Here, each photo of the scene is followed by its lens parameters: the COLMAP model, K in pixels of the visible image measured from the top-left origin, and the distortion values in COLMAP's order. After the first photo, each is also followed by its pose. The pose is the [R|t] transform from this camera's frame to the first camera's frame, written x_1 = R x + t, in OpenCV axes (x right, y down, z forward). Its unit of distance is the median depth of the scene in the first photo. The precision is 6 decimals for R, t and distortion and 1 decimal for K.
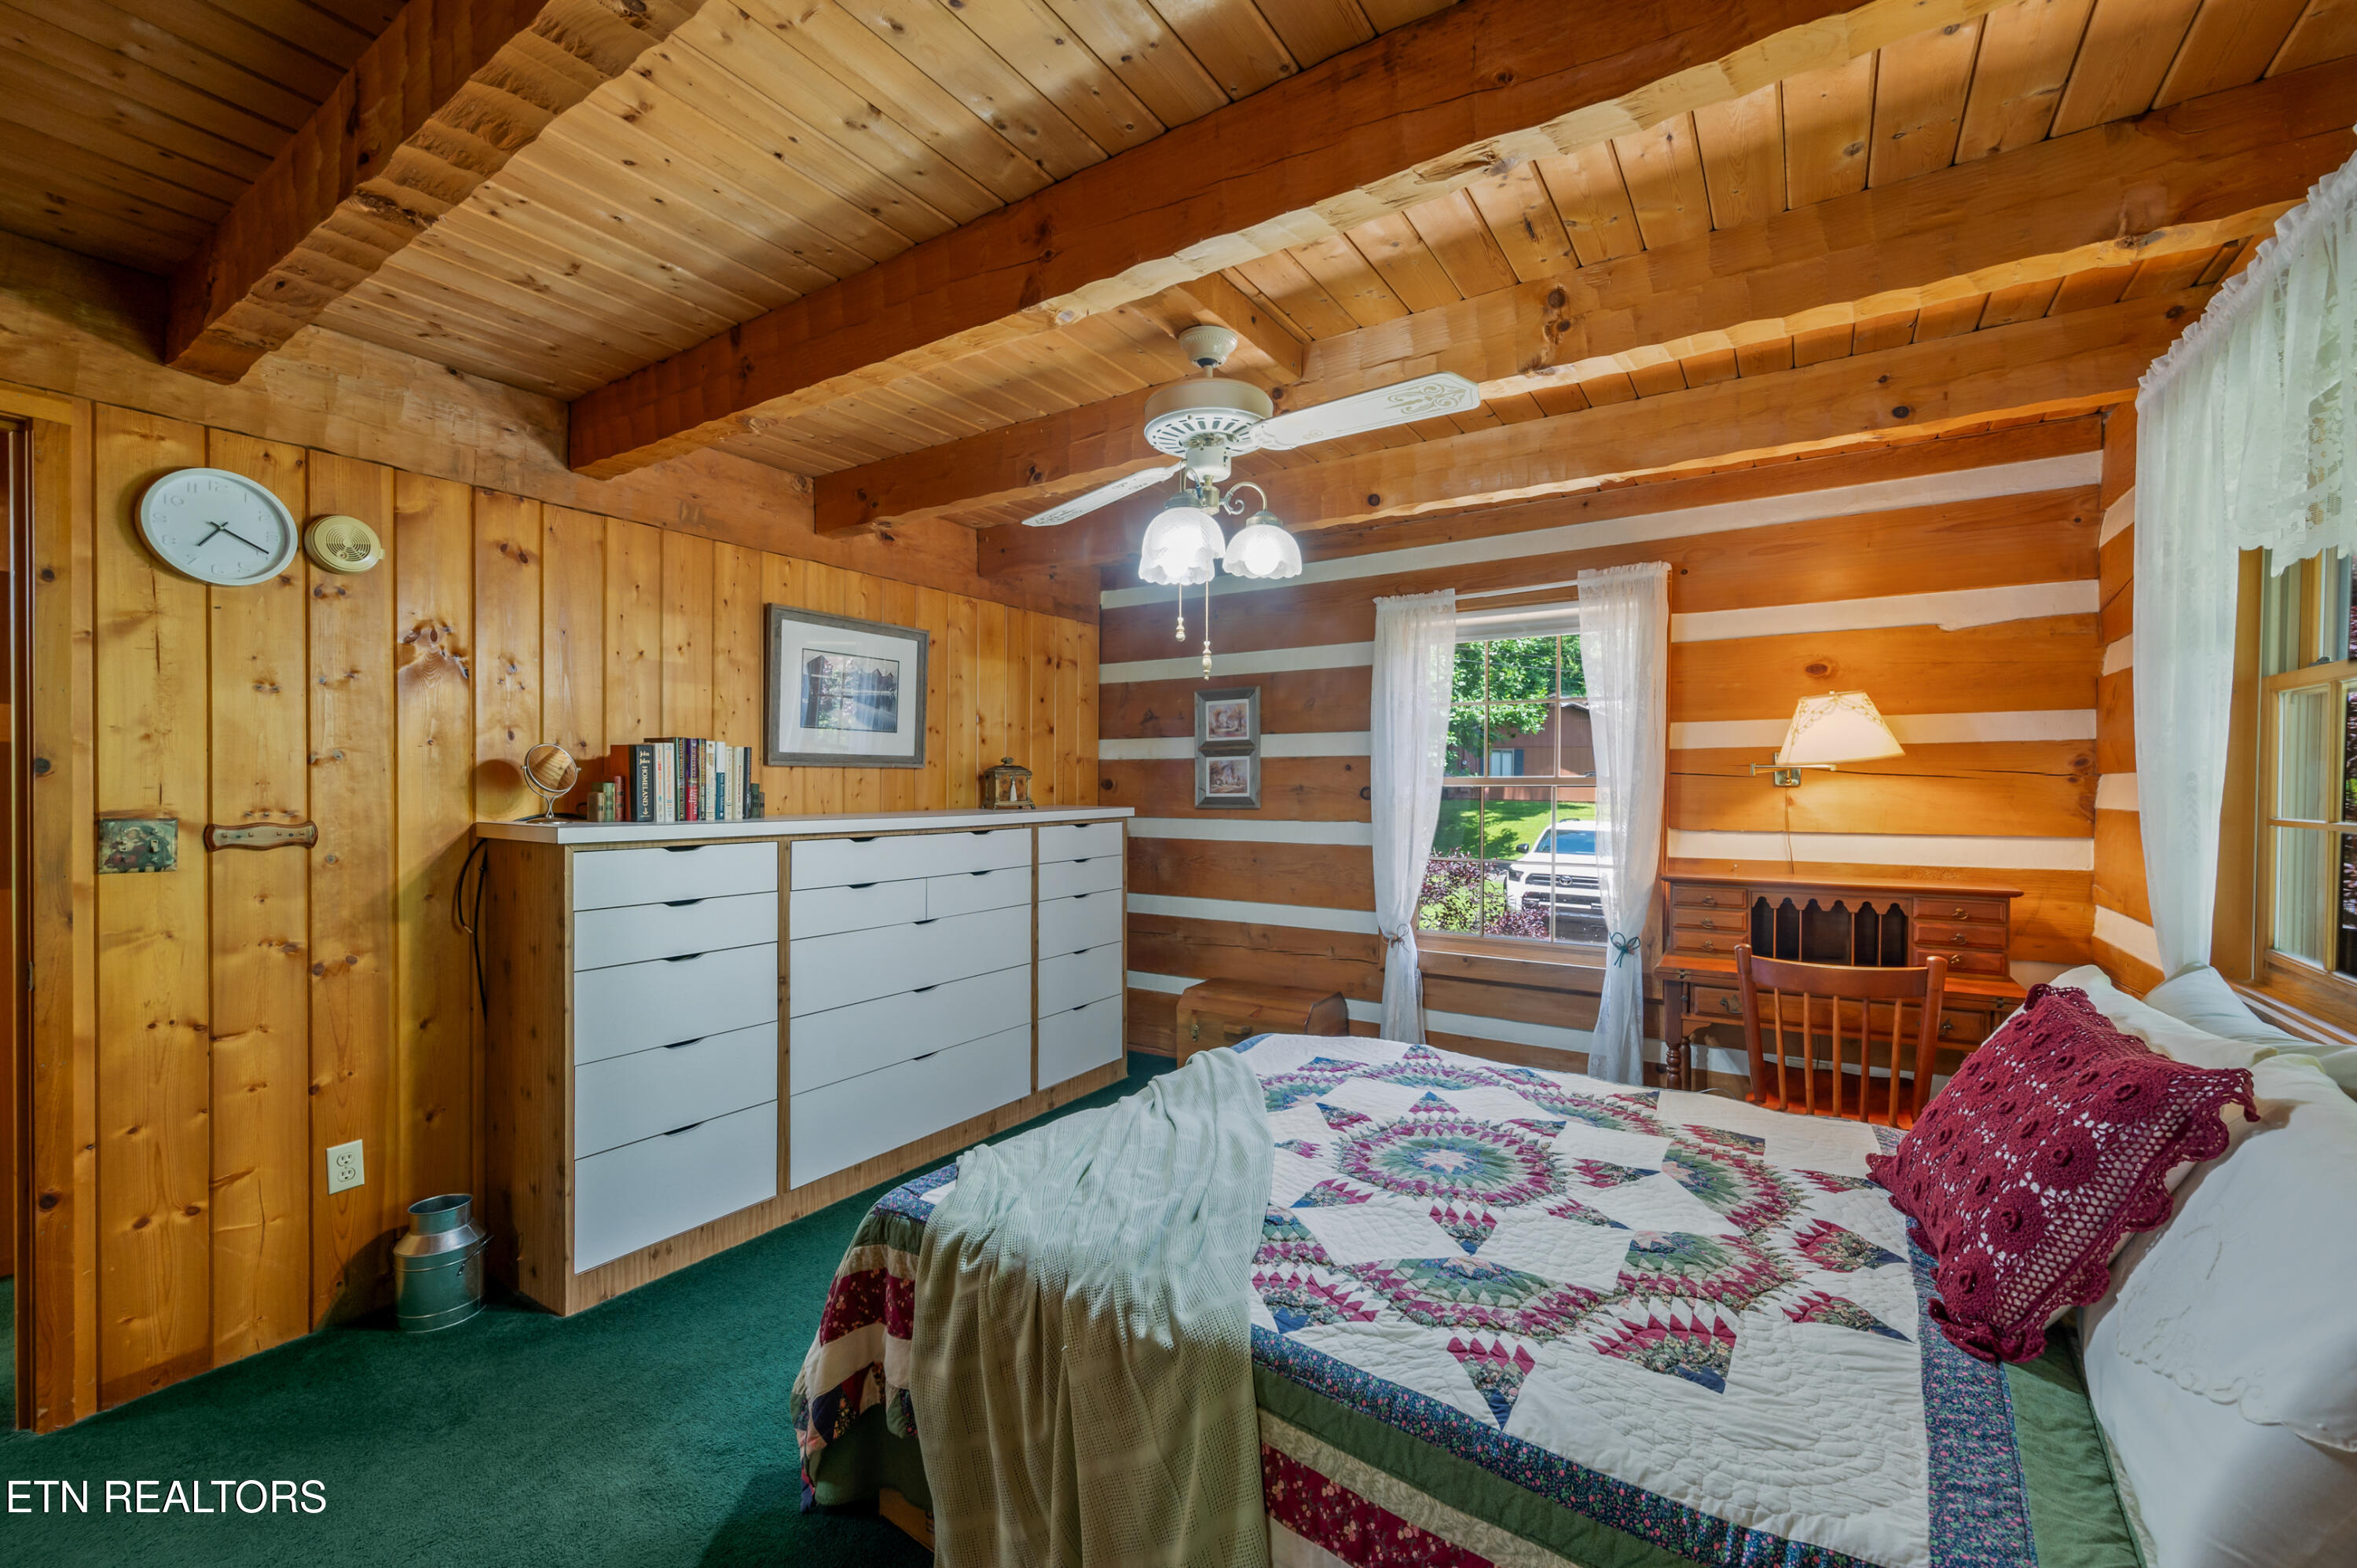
lens RADIAL K [[947.8, 0, 1182.1], [0, 947.8, 795.3], [0, 0, 1]] dist [-0.000978, -0.000182]
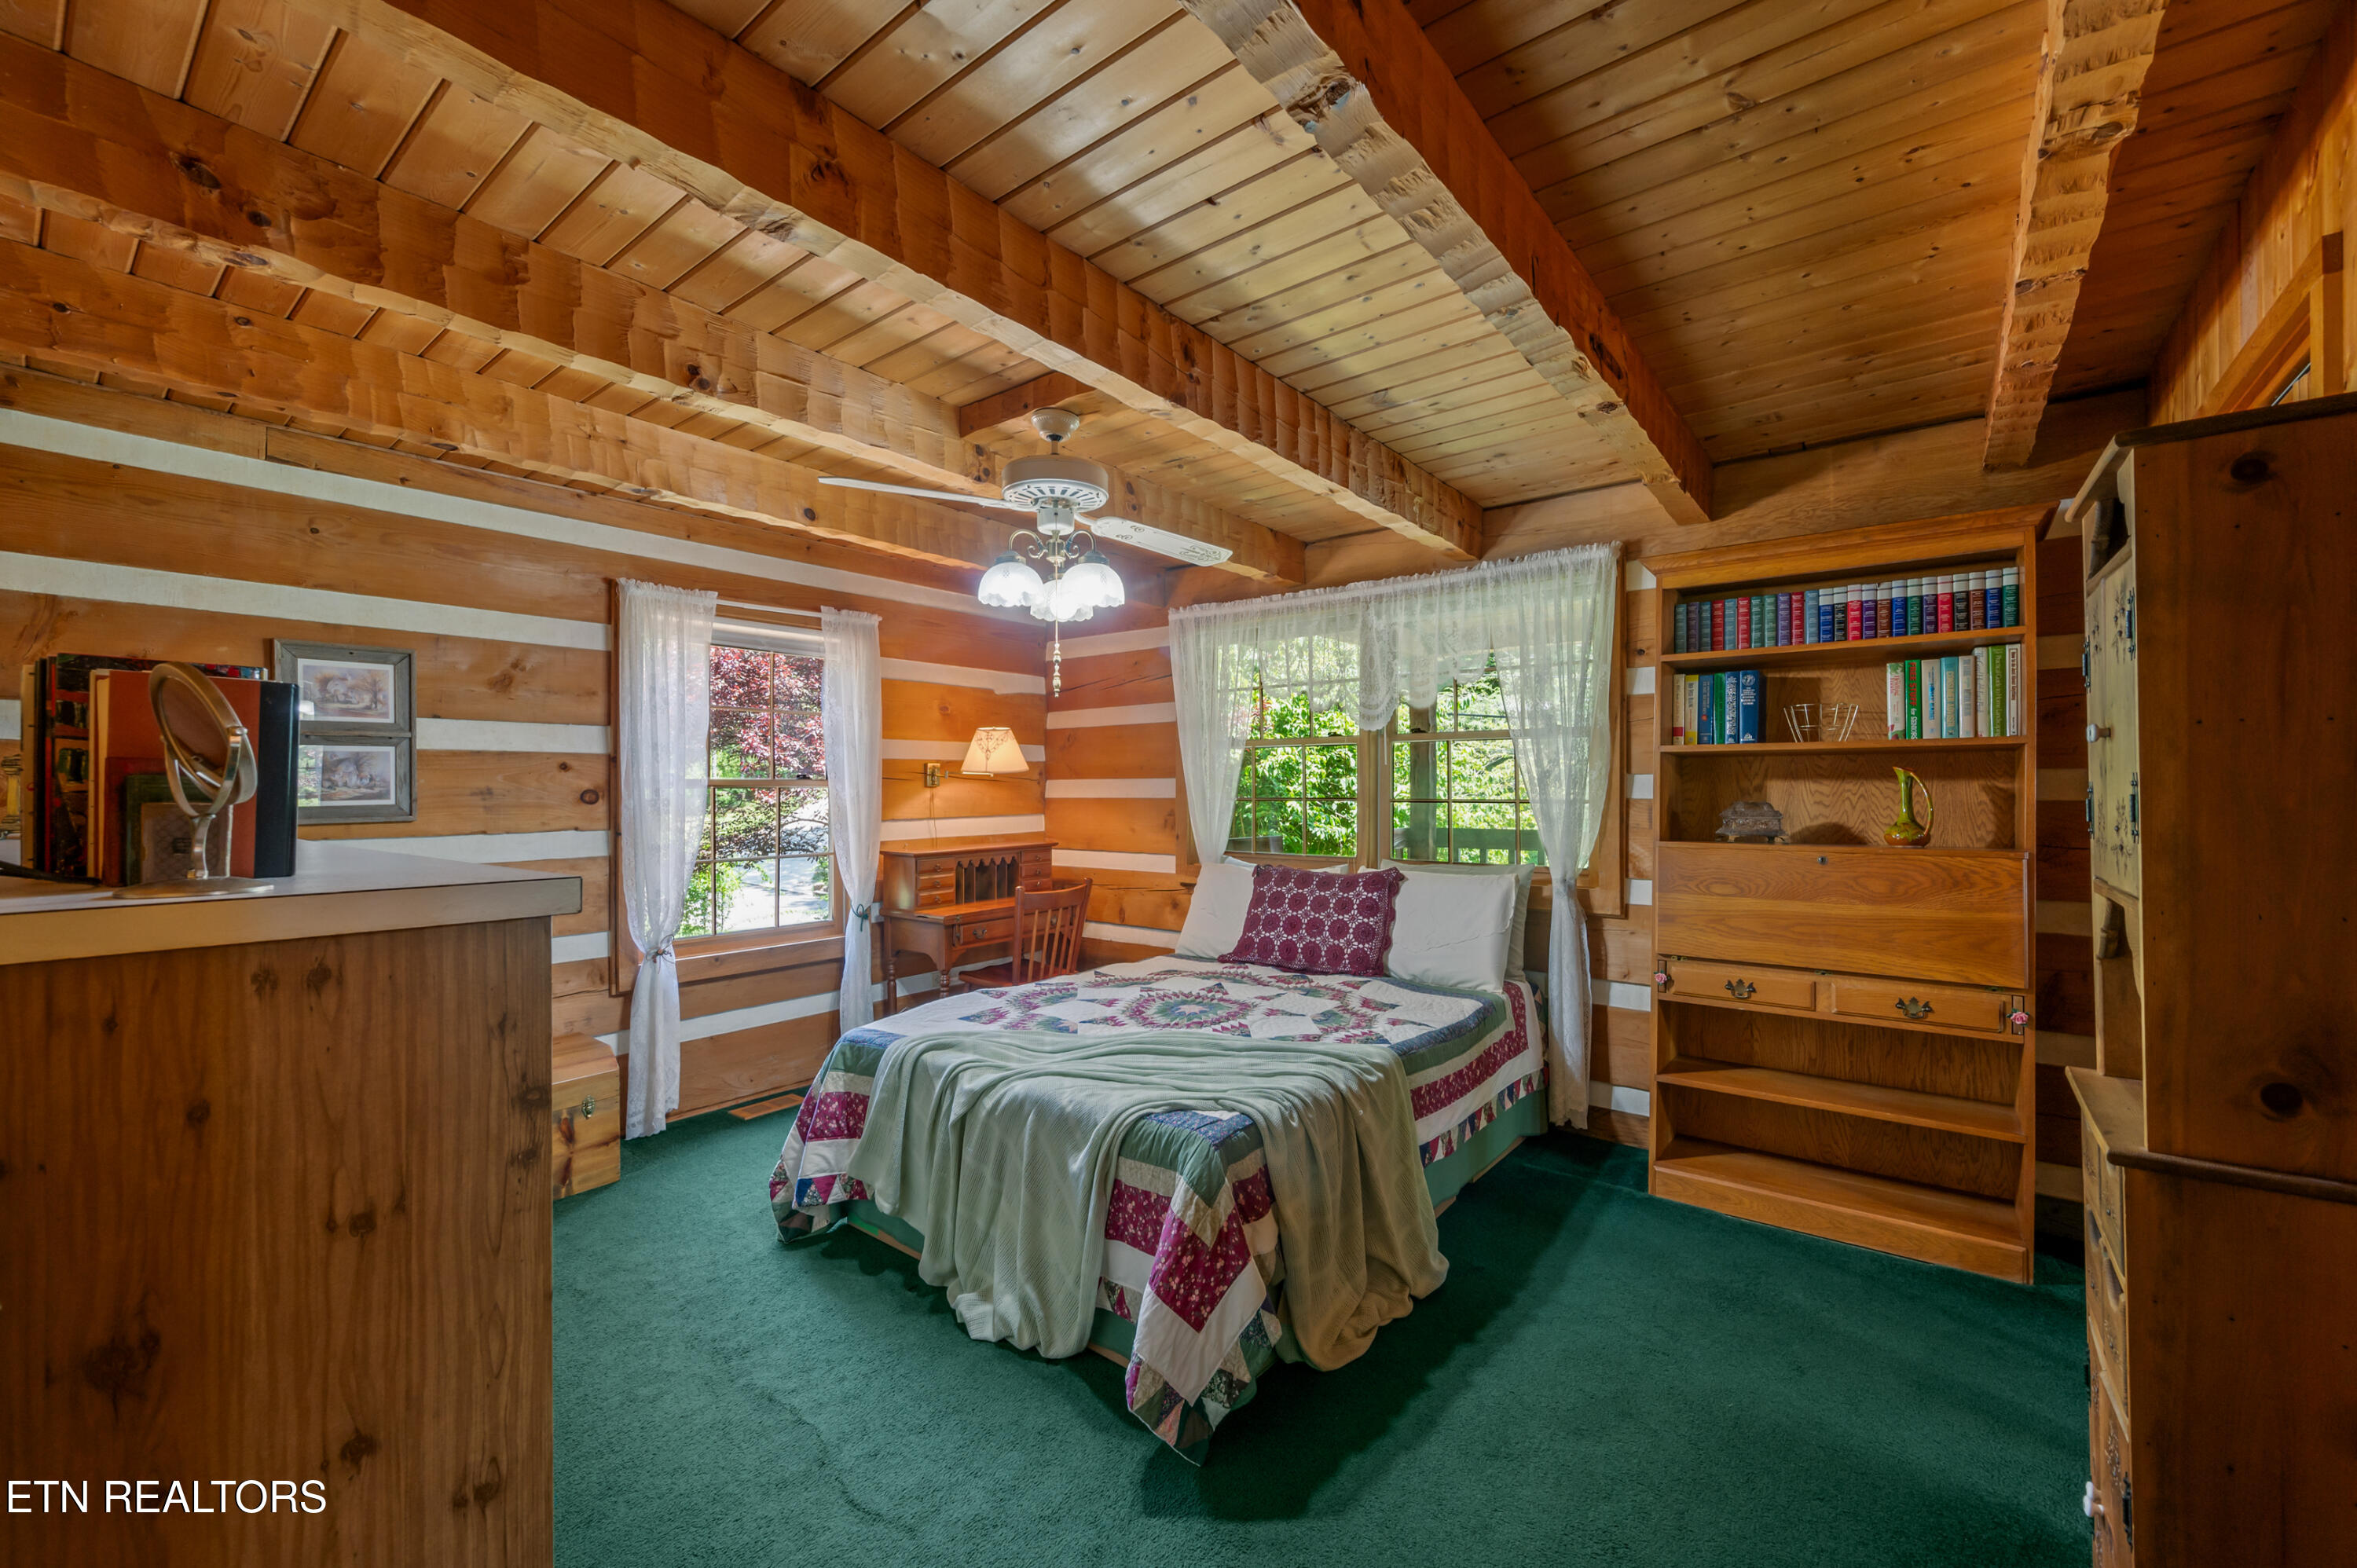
lens RADIAL K [[947.8, 0, 1176.5], [0, 947.8, 782.3], [0, 0, 1]] dist [-0.000978, -0.000182]
pose [[0.090048, 0.003145, 0.995932, -0.724869], [0.016175, 0.999858, -0.004620, -0.003052], [-0.995806, 0.016526, 0.089985, 0.455351]]
